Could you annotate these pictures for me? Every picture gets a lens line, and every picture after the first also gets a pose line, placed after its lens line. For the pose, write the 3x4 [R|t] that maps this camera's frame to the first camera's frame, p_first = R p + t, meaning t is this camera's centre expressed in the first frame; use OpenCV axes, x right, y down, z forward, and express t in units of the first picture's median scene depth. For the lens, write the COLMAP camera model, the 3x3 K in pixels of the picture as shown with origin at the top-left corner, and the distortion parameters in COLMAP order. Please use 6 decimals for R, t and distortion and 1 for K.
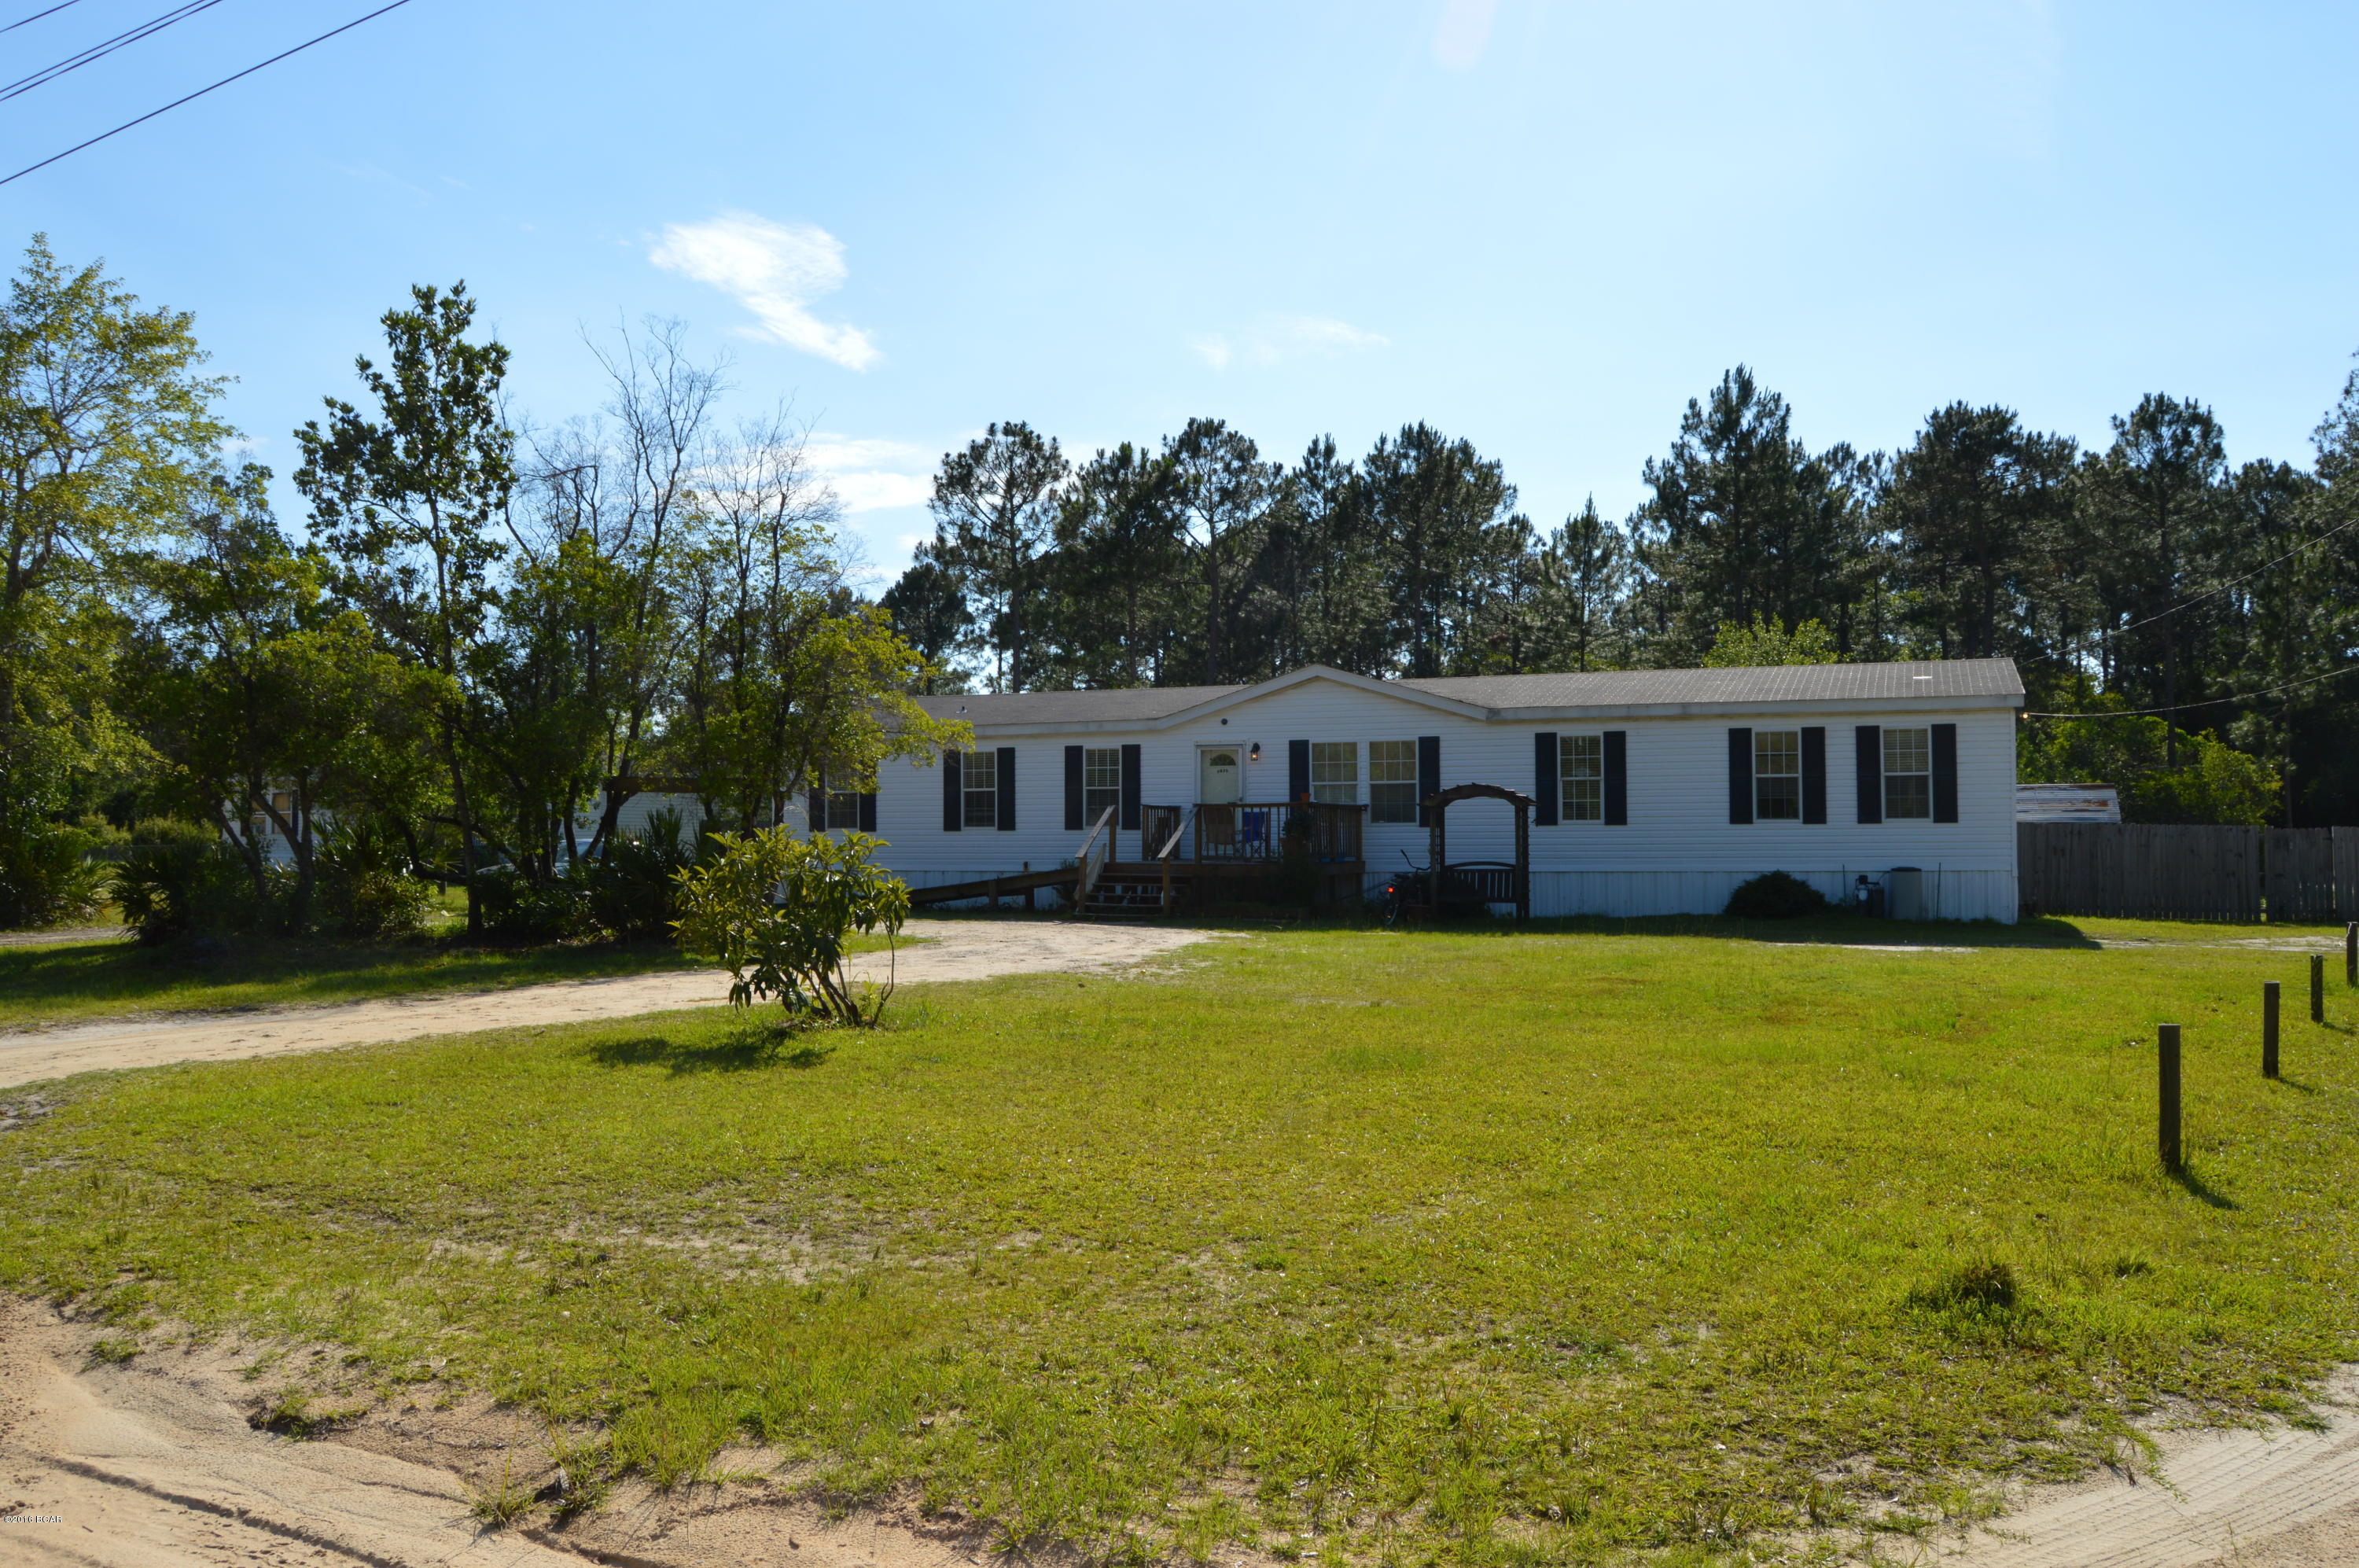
lens RADIAL K [[1866.9, 0, 1178.9], [0, 1866.9, 775.0], [0, 0, 1]] dist [-0.099533, 0.042701]
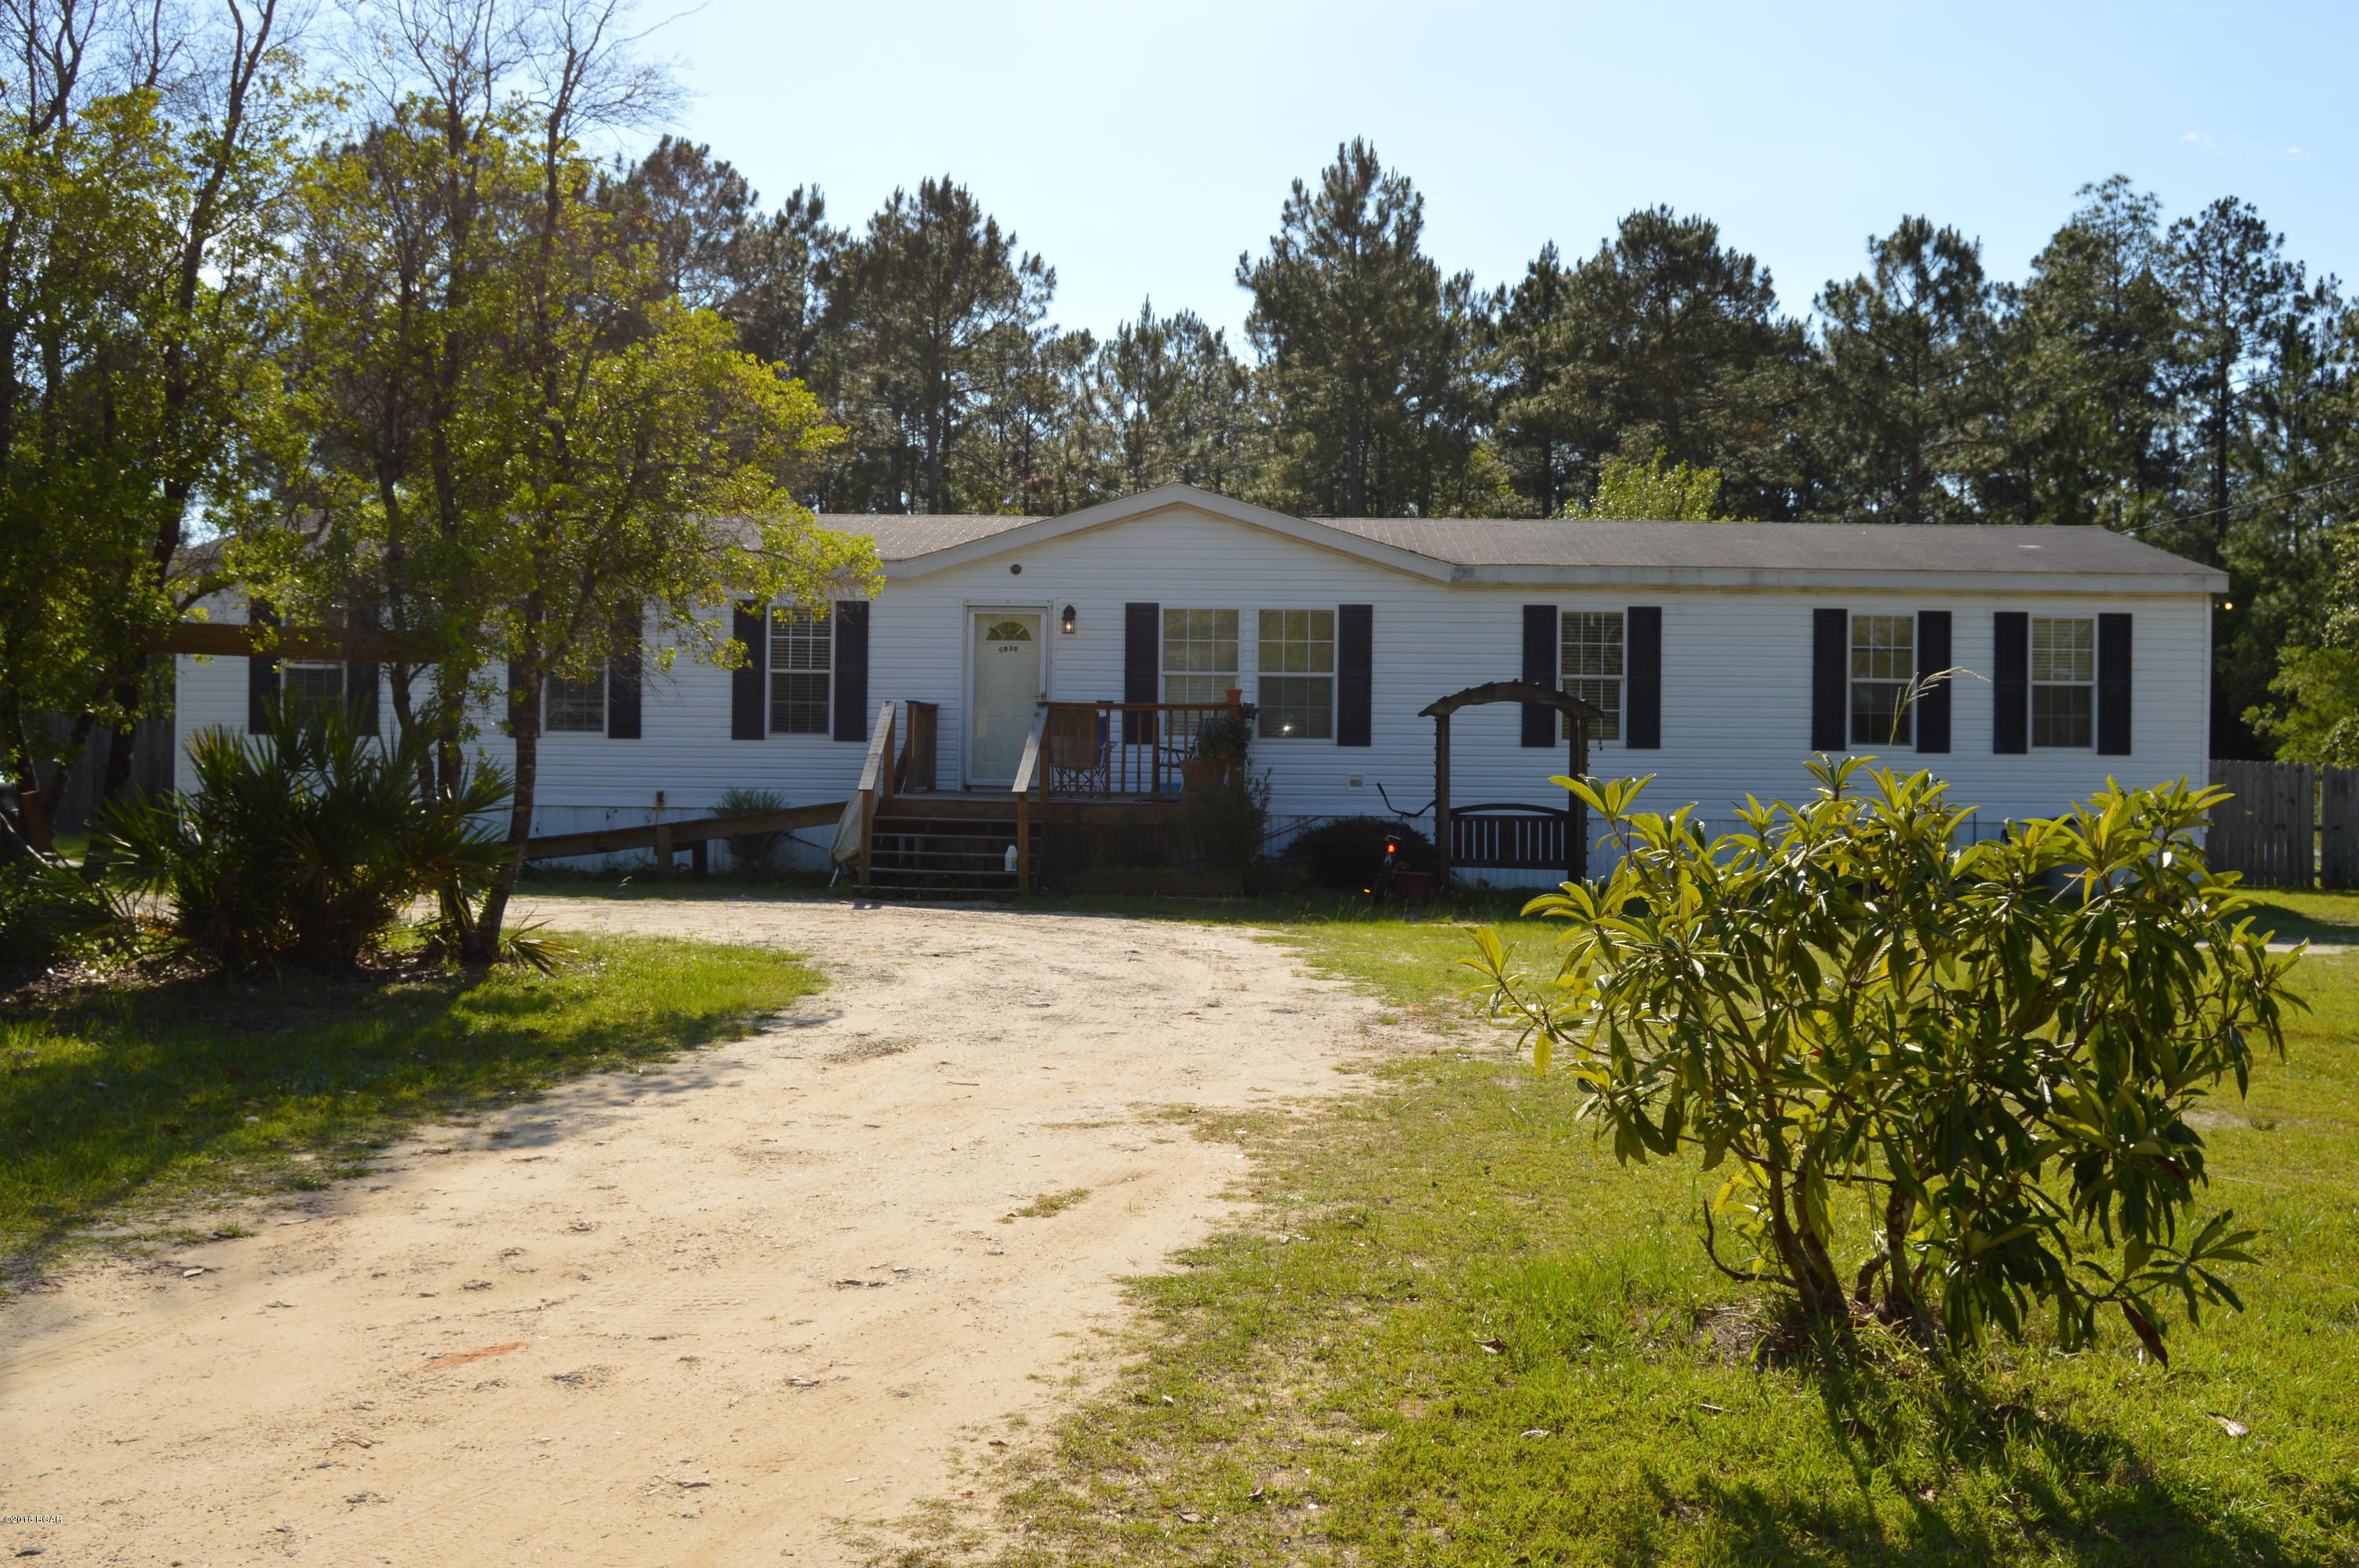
lens RADIAL K [[2339.1, 0, 1179.5], [0, 2339.1, 784.0], [0, 0, 1]] dist [-0.074651, 0.035888]
pose [[0.945300, 0.010995, 0.326017, -0.184483], [-0.027286, 0.998595, 0.045437, 0.006105], [-0.325059, -0.051847, 0.944271, 0.257421]]
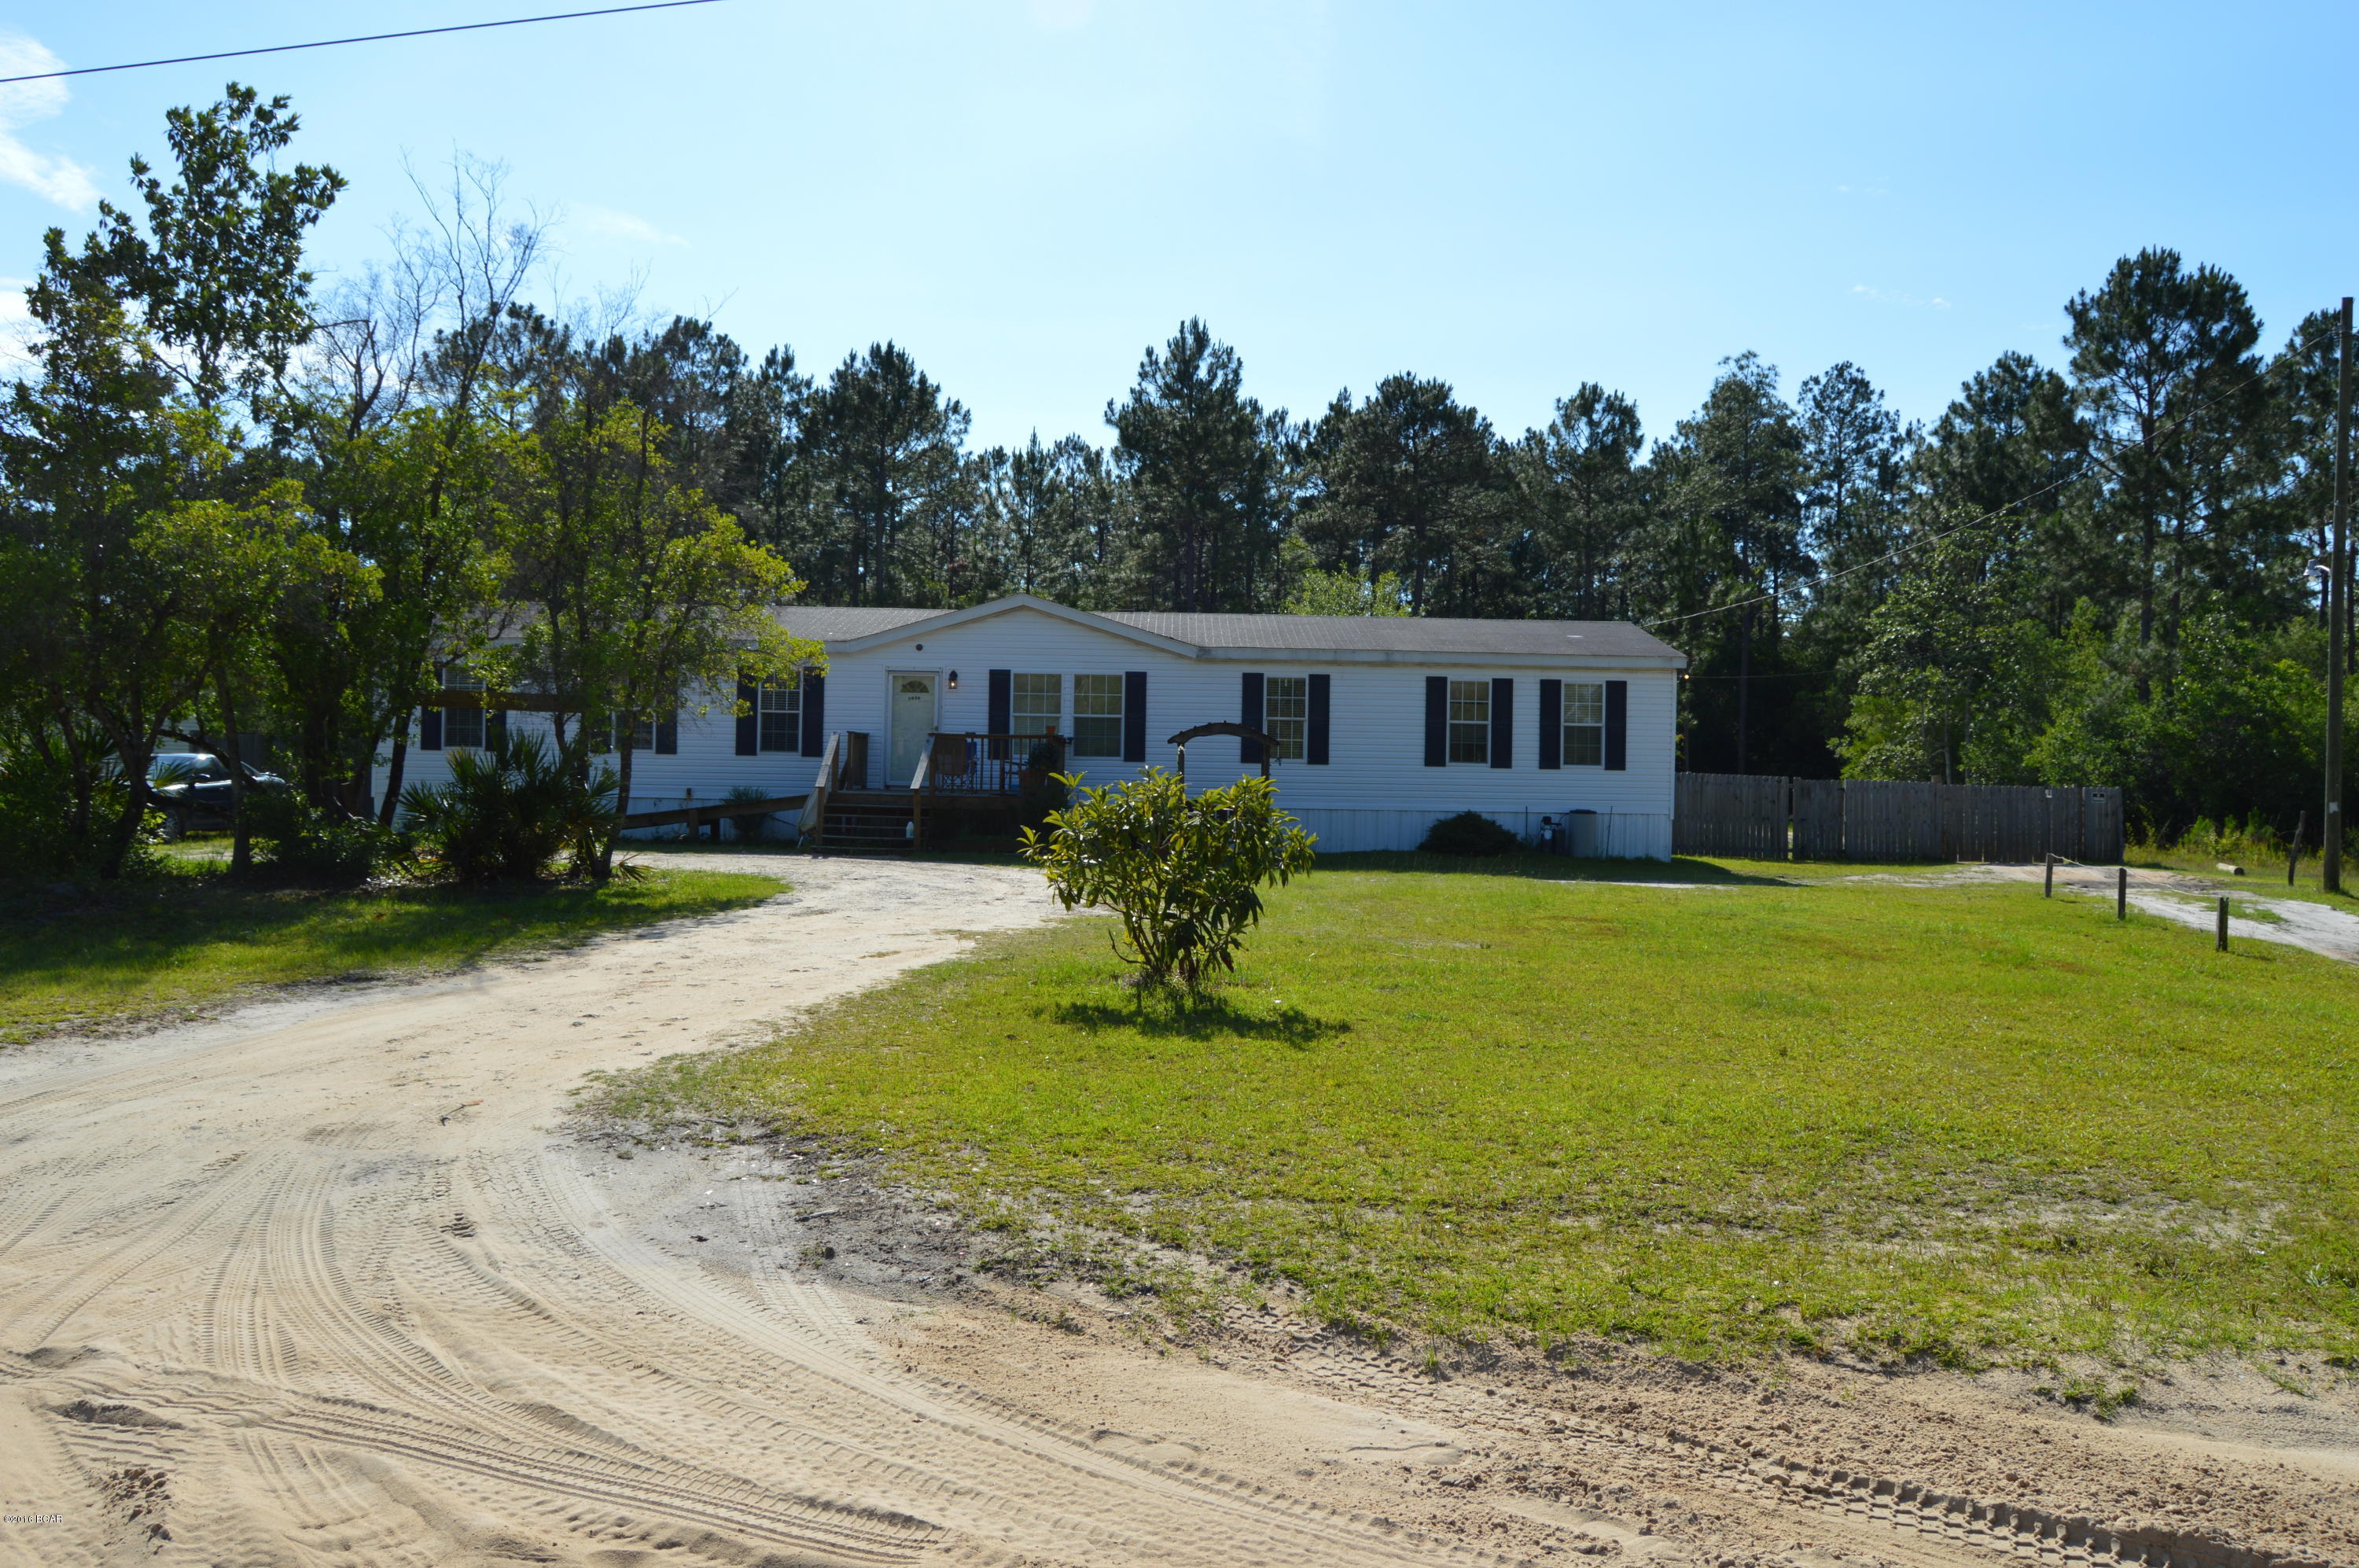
lens RADIAL K [[1866.9, 0, 1178.9], [0, 1866.9, 775.0], [0, 0, 1]] dist [-0.099533, 0.042701]
pose [[0.927601, 0.019435, 0.373067, -0.218975], [-0.034947, 0.998781, 0.034860, -0.000863], [-0.371934, -0.045373, 0.927149, 0.055463]]
